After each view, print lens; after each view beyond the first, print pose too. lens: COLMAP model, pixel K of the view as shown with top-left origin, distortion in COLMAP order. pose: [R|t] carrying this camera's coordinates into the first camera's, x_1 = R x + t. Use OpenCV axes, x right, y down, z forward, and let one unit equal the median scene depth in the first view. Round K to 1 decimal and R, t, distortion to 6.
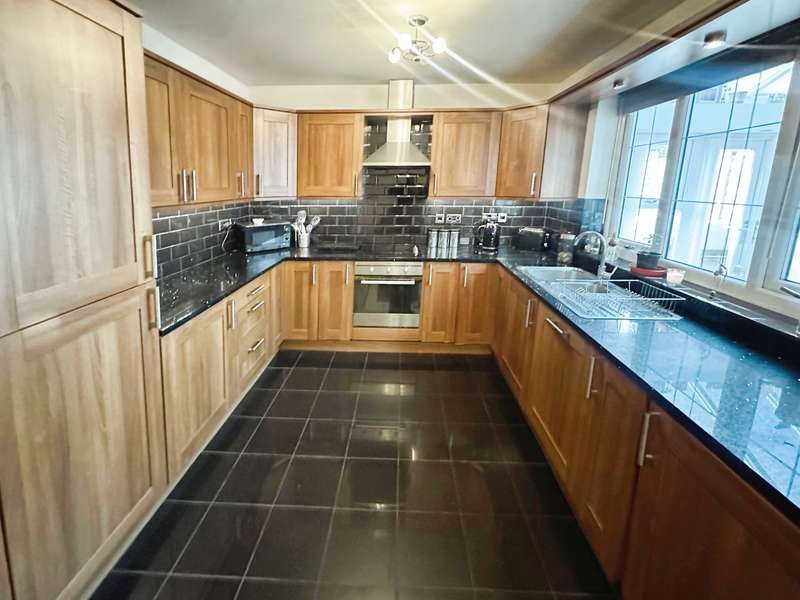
lens RADIAL K [[320.1, 0, 400.4], [0, 320.1, 301.7], [0, 0, 1]] dist [0.002071, -0.000292]
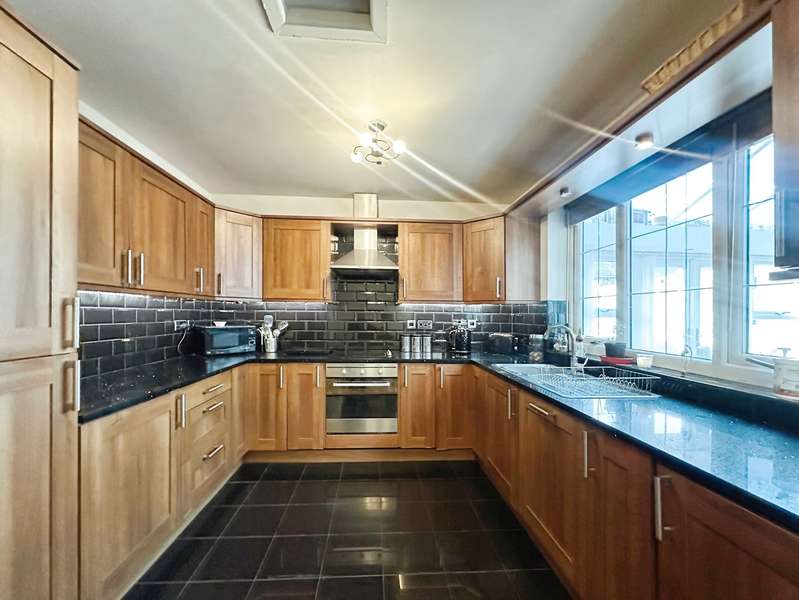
lens RADIAL K [[365.2, 0, 398.4], [0, 365.2, 298.4], [0, 0, 1]] dist [0.001468, -0.000297]
pose [[0.995531, -0.056402, 0.075739, 0.000765], [0.066869, 0.987367, -0.143648, -0.144374], [-0.066680, 0.148070, 0.986726, -0.112439]]
